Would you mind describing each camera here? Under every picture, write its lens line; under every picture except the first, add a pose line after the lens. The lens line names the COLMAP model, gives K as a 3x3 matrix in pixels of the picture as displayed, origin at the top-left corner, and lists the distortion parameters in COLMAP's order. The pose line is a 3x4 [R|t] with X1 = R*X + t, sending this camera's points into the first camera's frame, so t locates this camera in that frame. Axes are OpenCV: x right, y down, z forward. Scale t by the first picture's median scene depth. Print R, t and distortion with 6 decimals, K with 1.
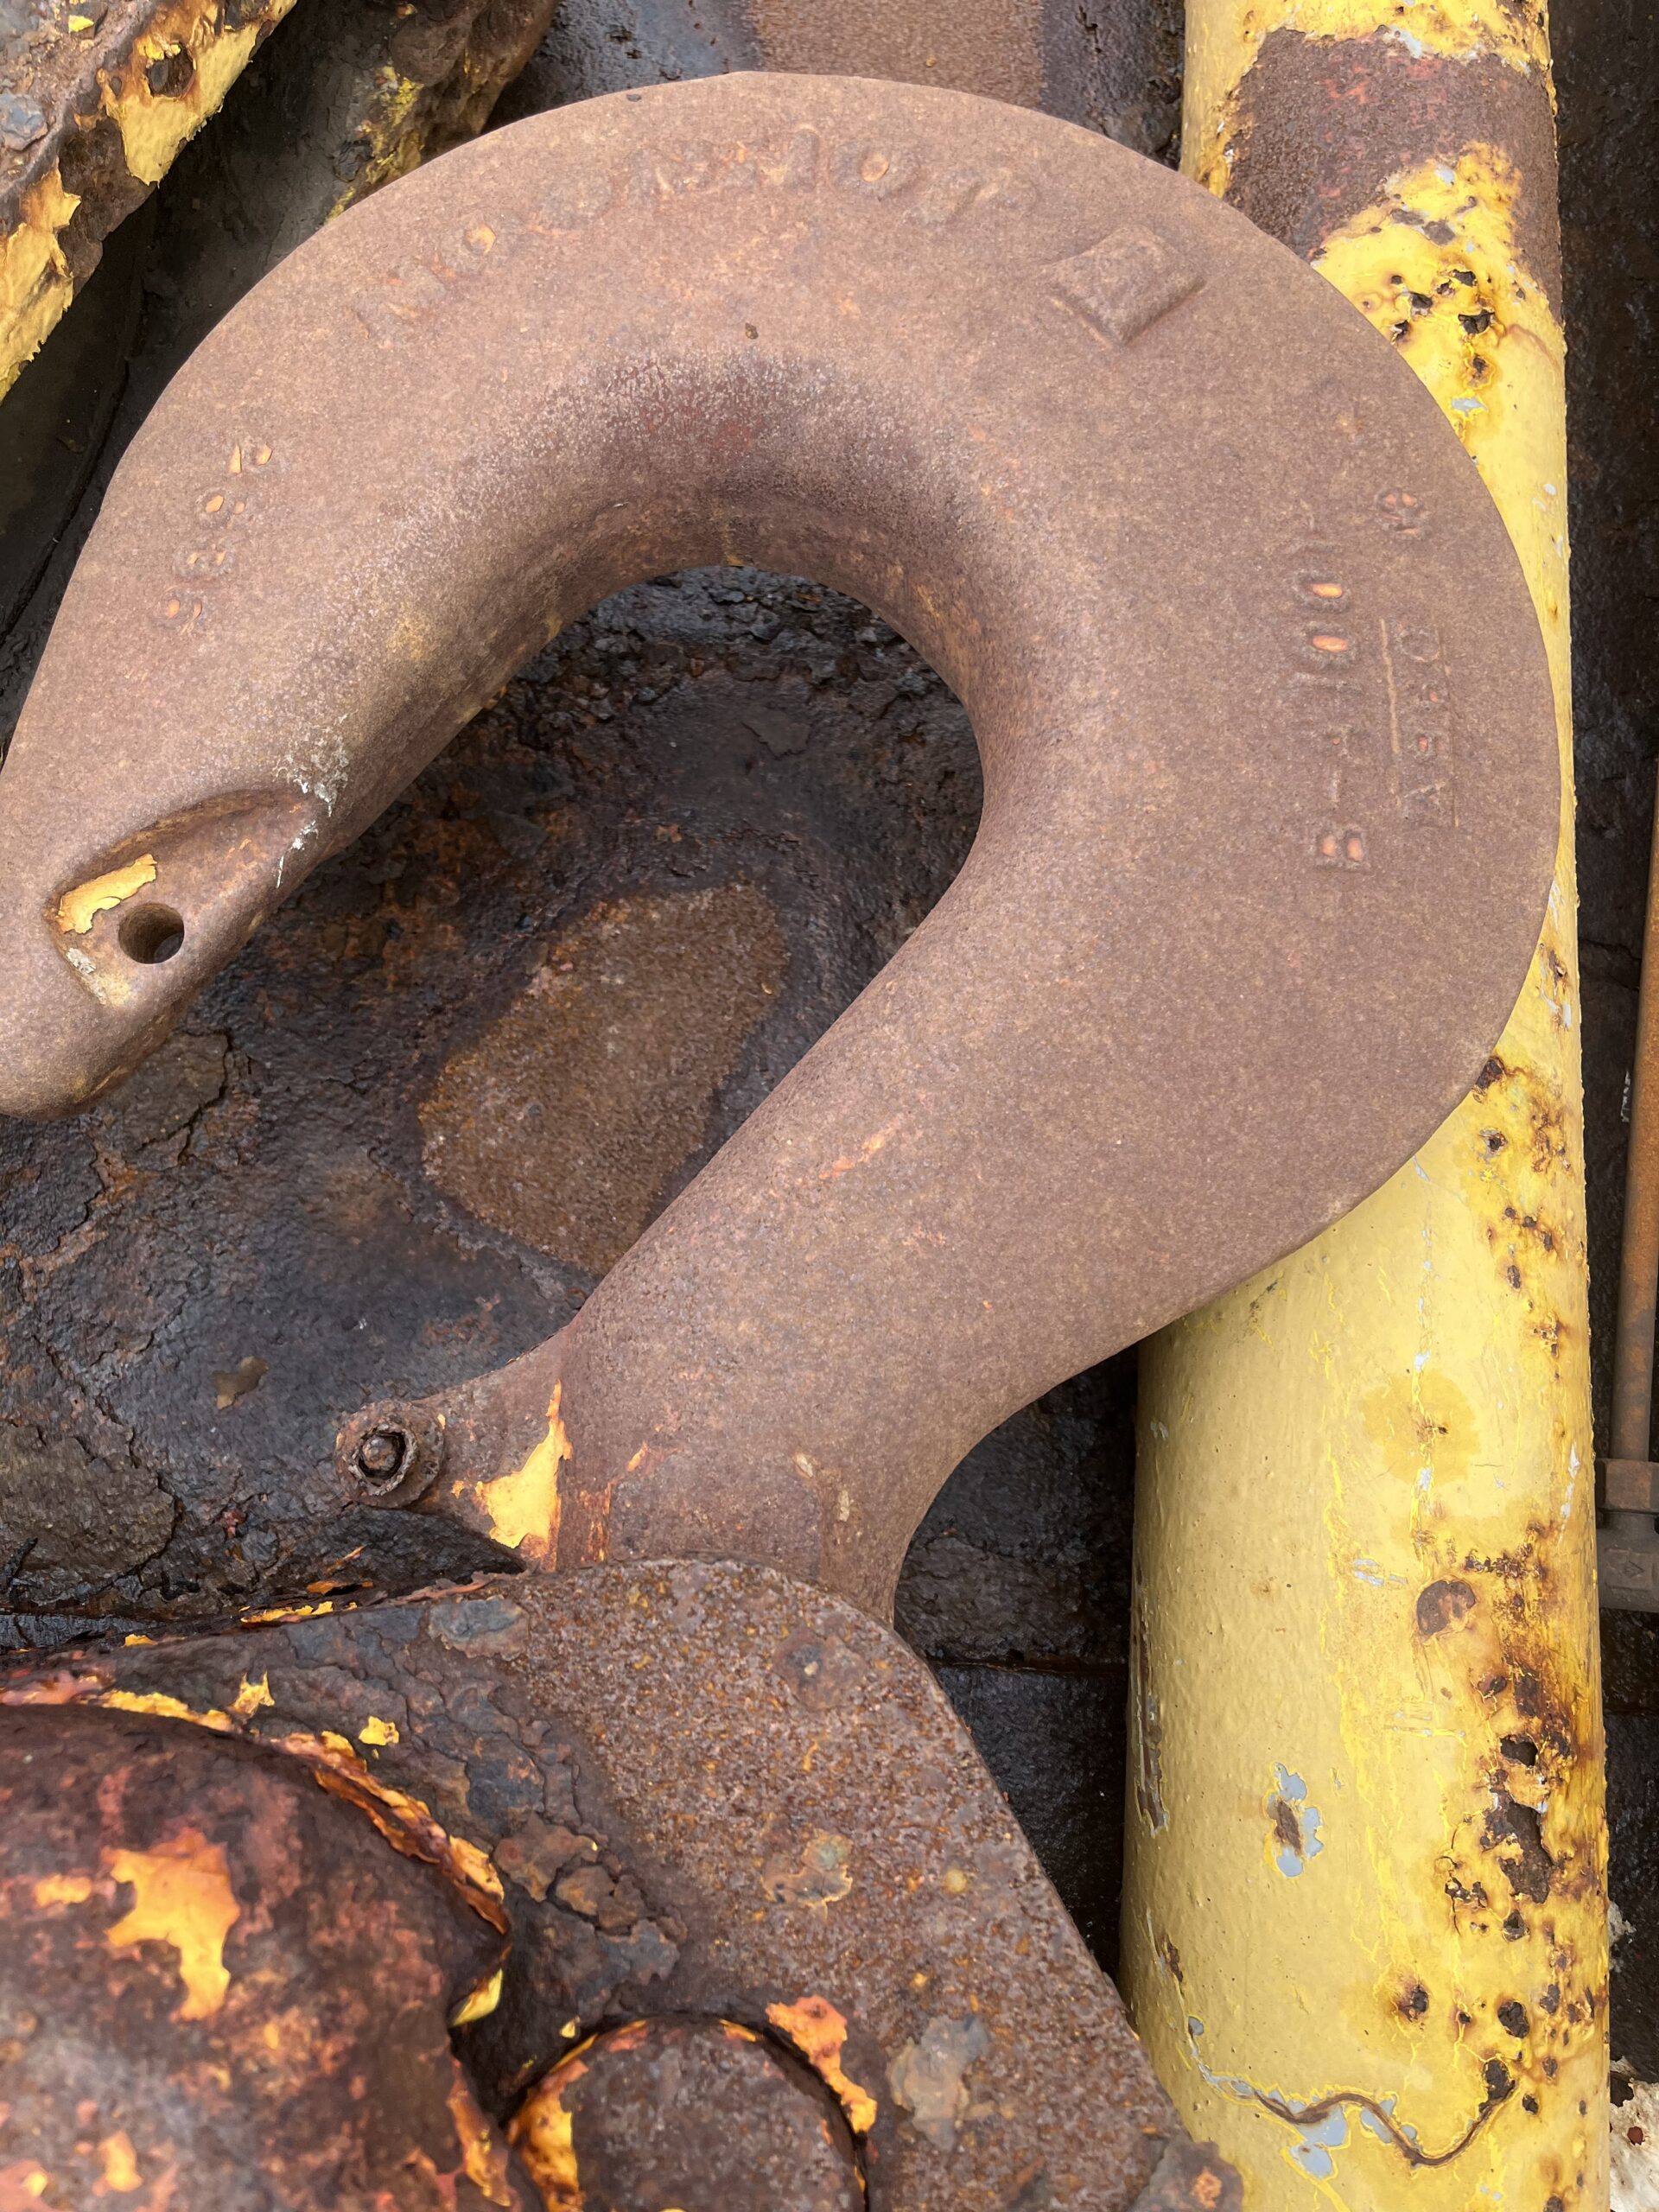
lens RADIAL K [[1671.8, 0, 853.7], [0, 1671.8, 1089.9], [0, 0, 1]] dist [0.055794, -0.075850]
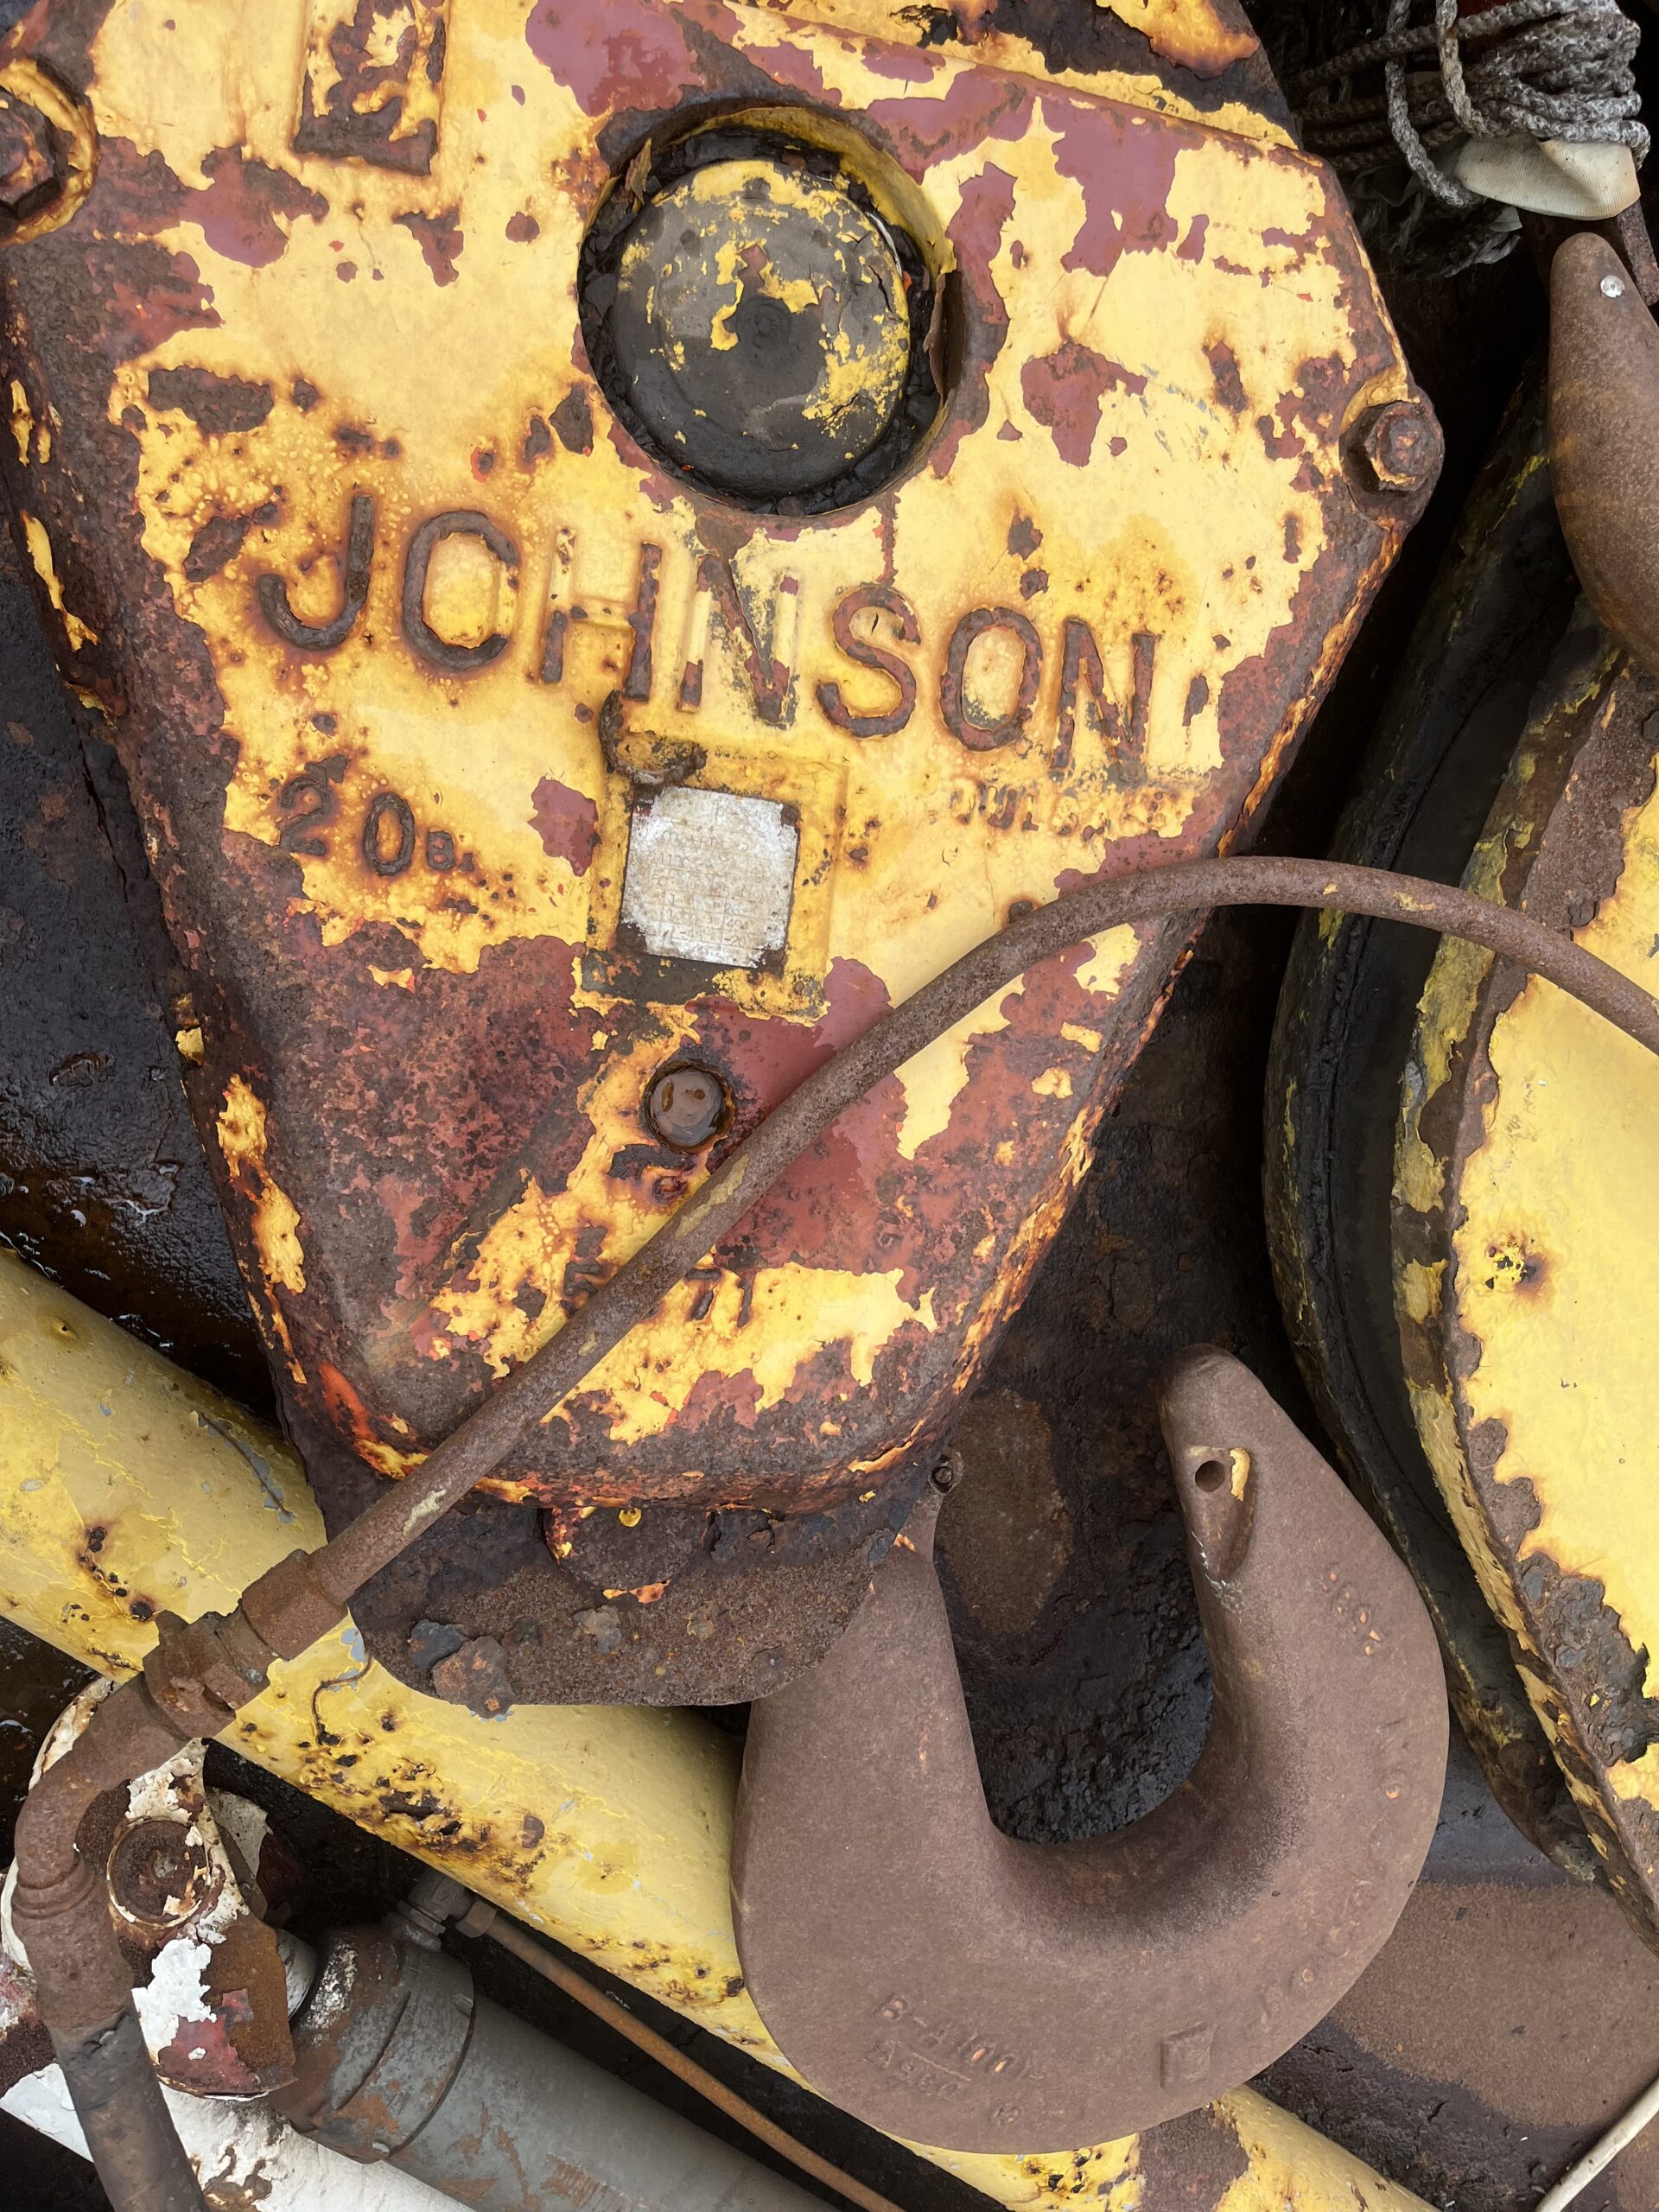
lens RADIAL K [[1671.8, 0, 864.8], [0, 1671.8, 1143.0], [0, 0, 1]] dist [0.055794, -0.075850]
pose [[-0.582262, 0.812576, -0.026290, -0.442169], [-0.806798, -0.581504, -0.104550, 0.653564], [-0.100243, -0.039665, 0.994172, -0.876729]]
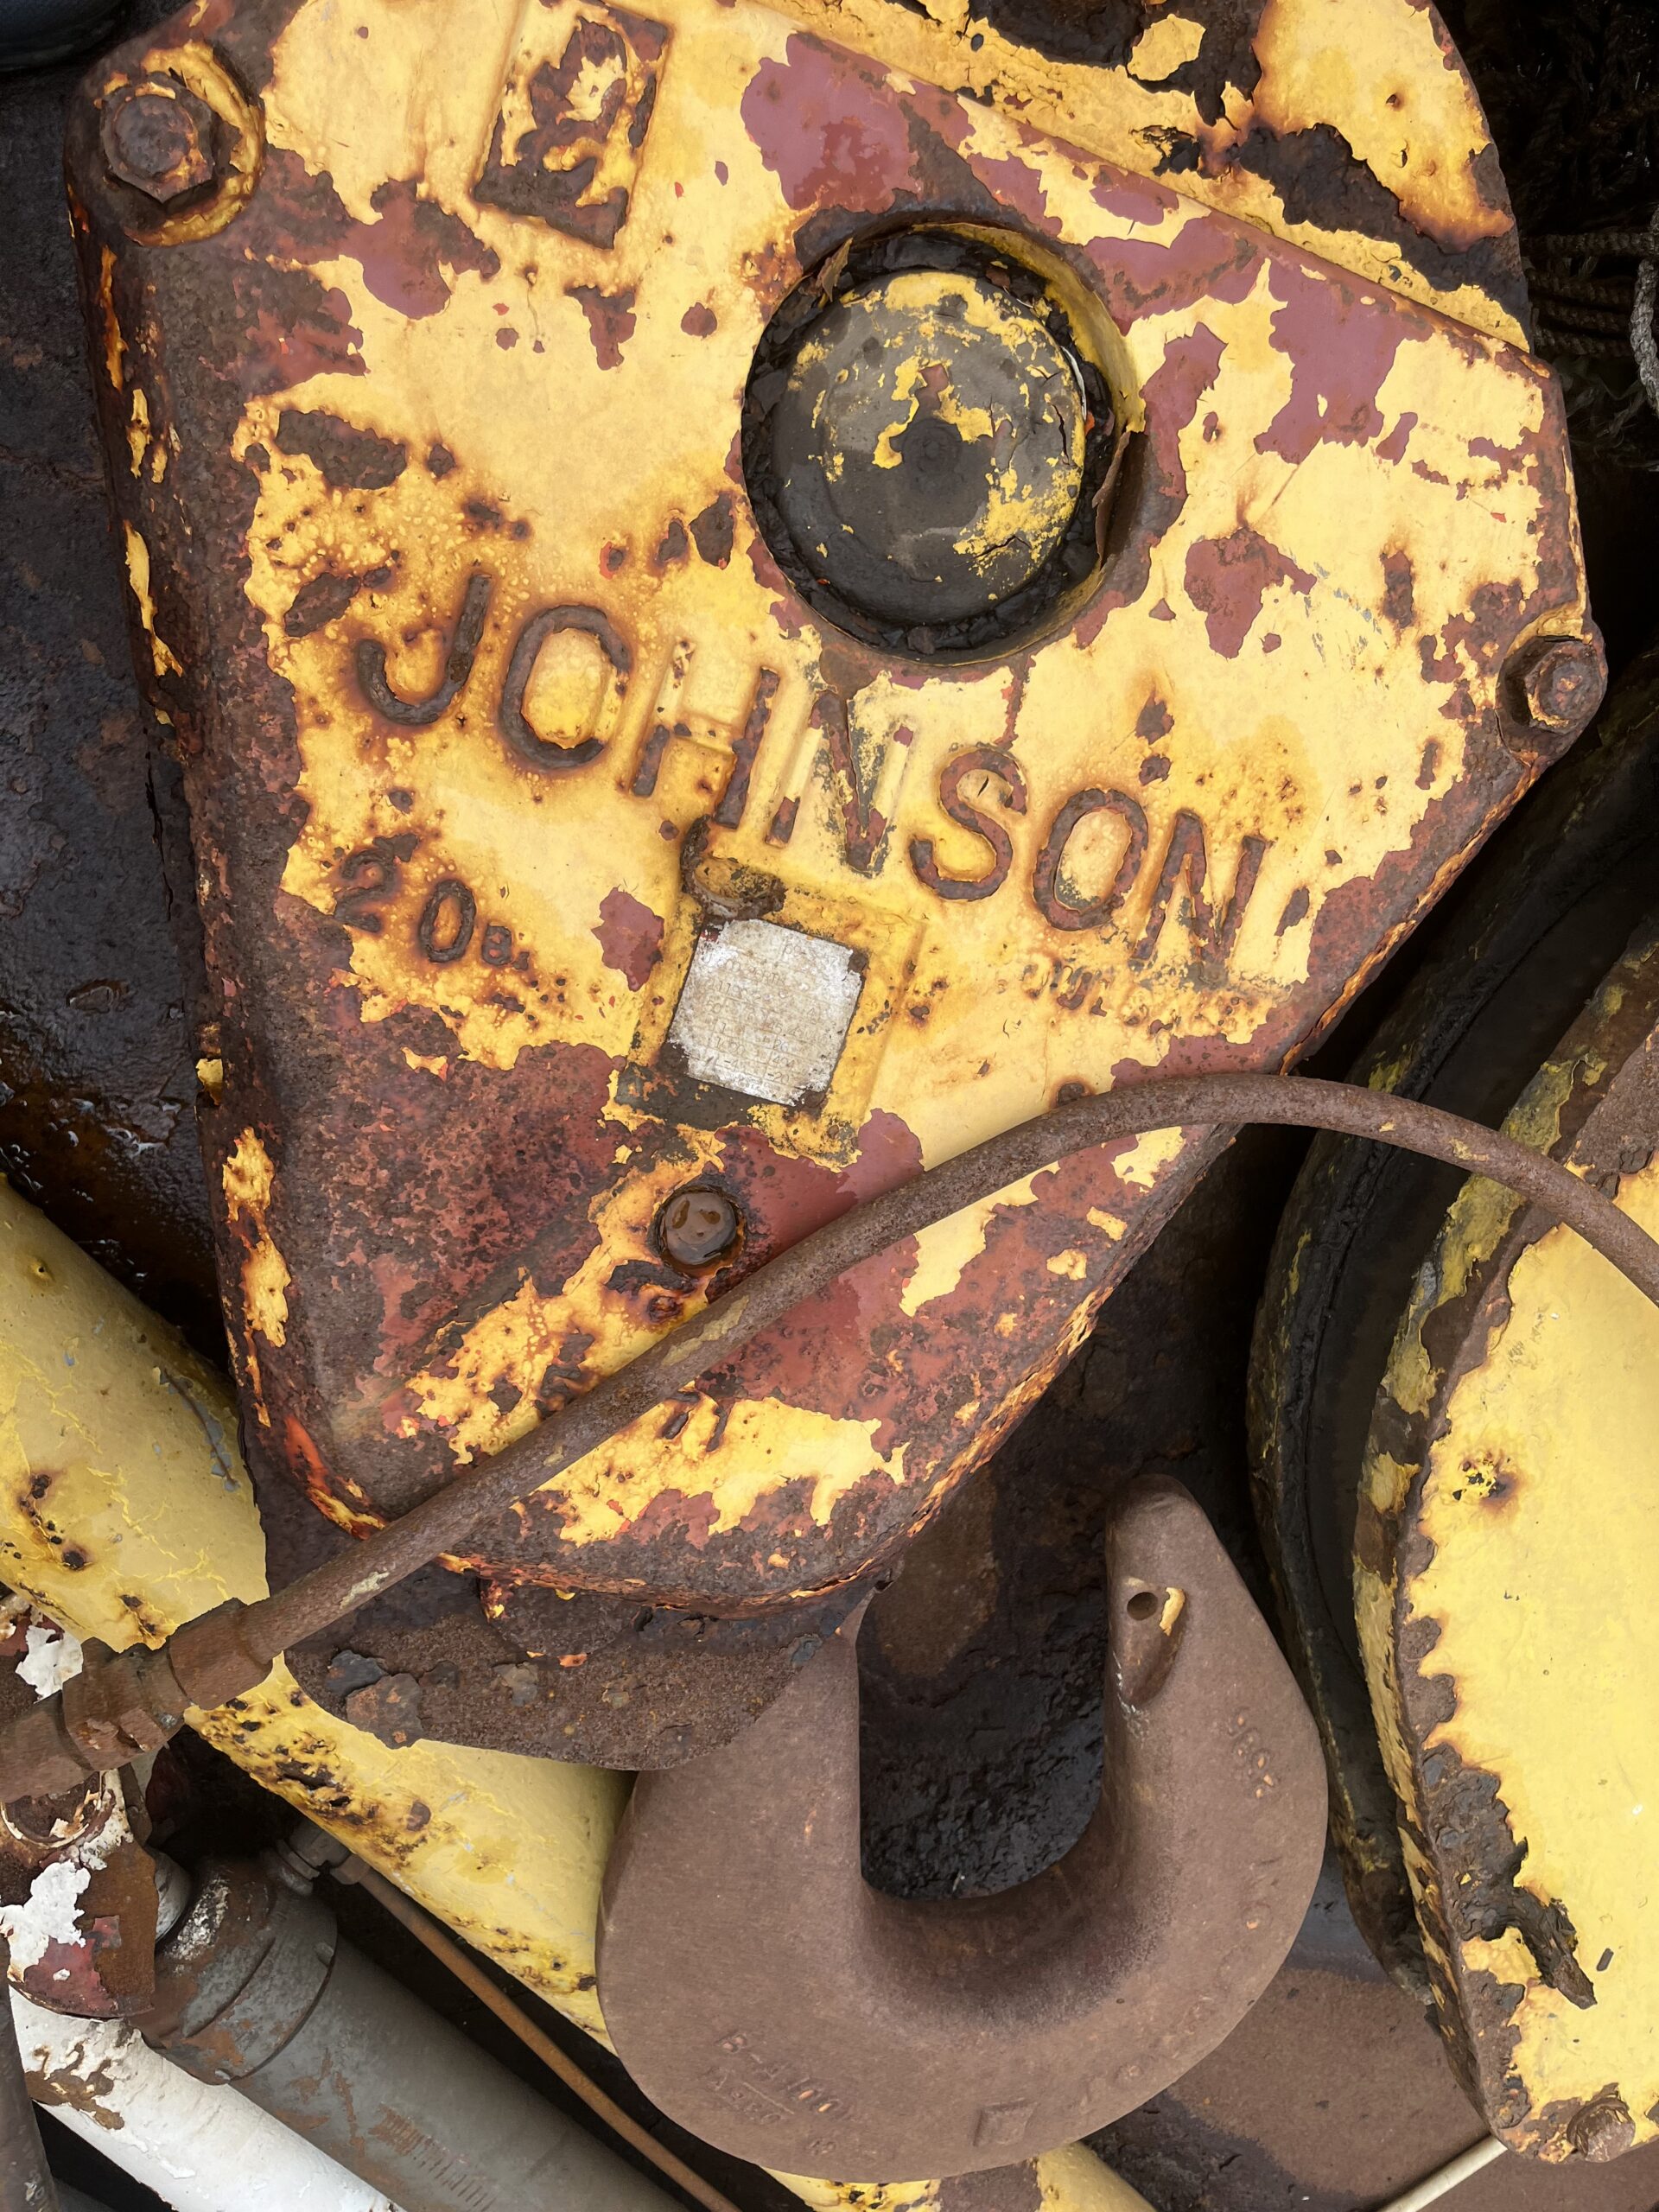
lens RADIAL K [[1671.8, 0, 861.0], [0, 1671.8, 1123.6], [0, 0, 1]] dist [0.055794, -0.075850]
pose [[-0.729037, 0.683475, 0.036976, -0.628766], [-0.679414, -0.716034, -0.160285, 0.840227], [-0.083075, -0.141976, 0.986378, -0.822802]]
